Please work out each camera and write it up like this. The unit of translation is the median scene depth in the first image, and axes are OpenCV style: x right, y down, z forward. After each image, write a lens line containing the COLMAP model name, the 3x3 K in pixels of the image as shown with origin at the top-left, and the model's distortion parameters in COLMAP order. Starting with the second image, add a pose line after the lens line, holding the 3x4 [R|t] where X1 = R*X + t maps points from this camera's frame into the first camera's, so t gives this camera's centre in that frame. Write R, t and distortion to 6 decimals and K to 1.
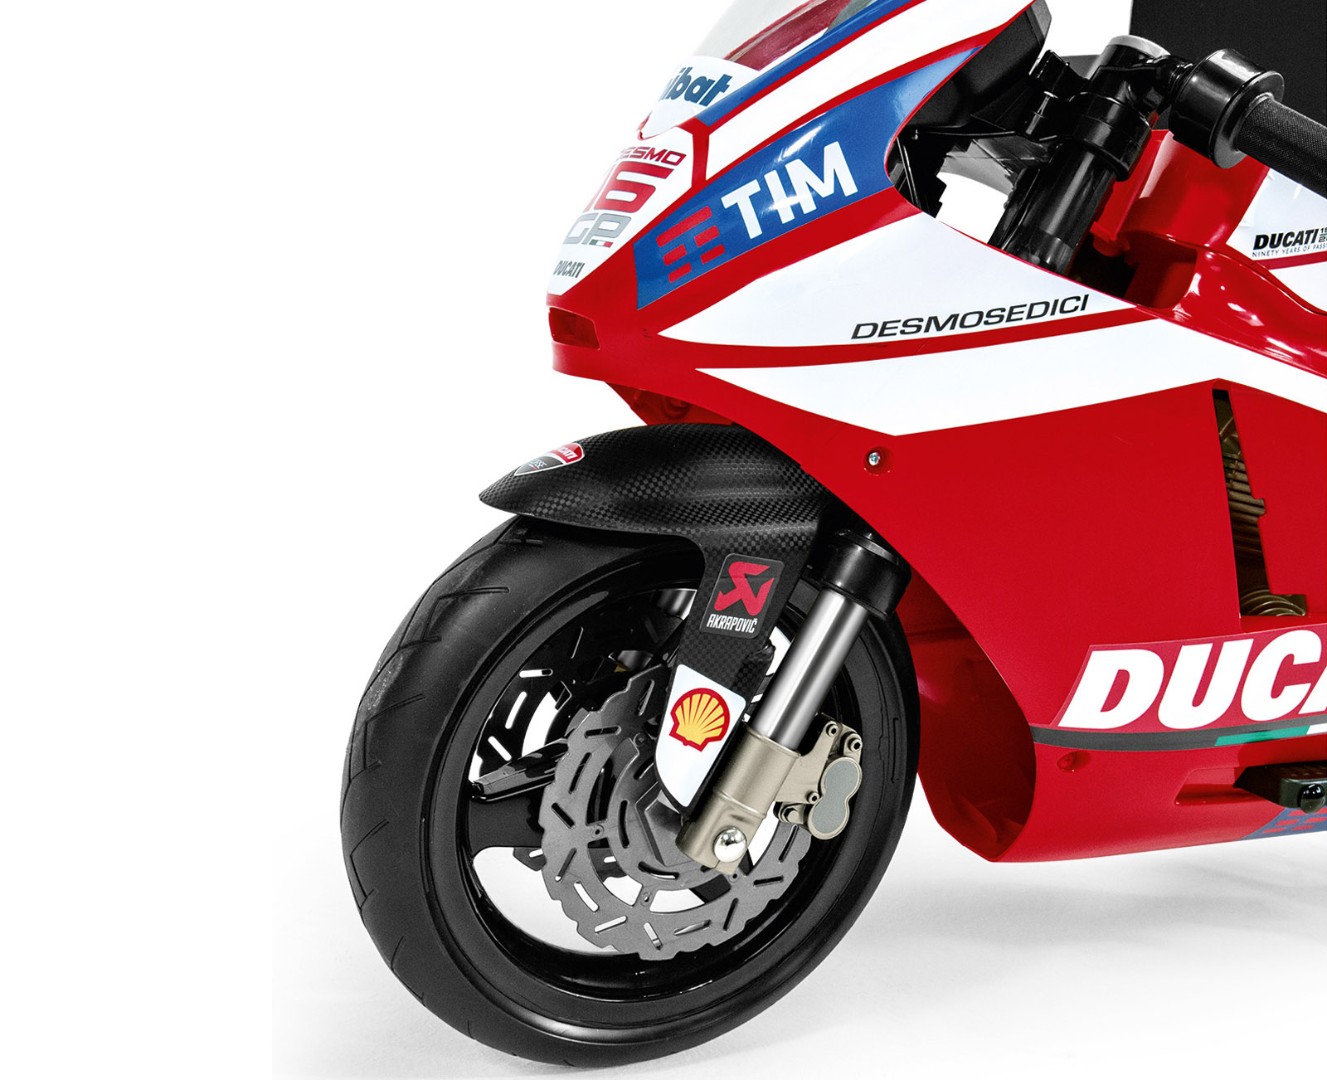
lens RADIAL K [[1561.3, 0, 735.8], [0, 1561.3, 539.6], [0, 0, 1]] dist [-0.038268, 0.041351]
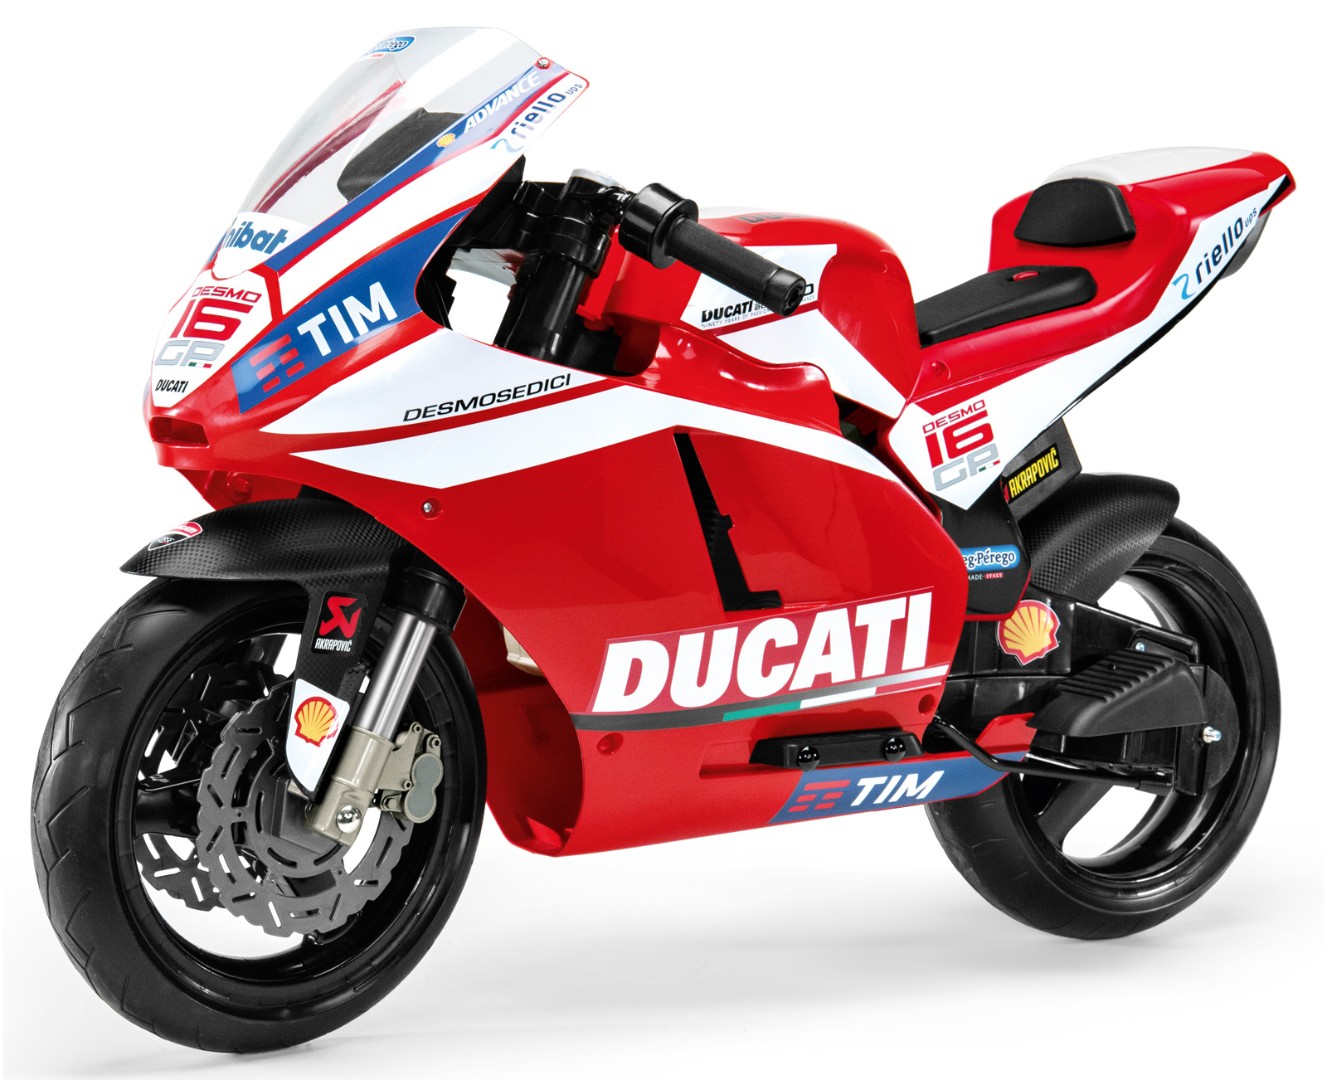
lens RADIAL K [[3690.3, 0, 664.2], [0, 3690.3, 765.4], [0, 0, 1]] dist [0.067067, -0.949838]
pose [[0.979060, -0.106035, 0.173776, -0.280320], [0.110987, 0.993640, -0.019006, 0.244509], [-0.170656, 0.037895, 0.984602, -2.099089]]
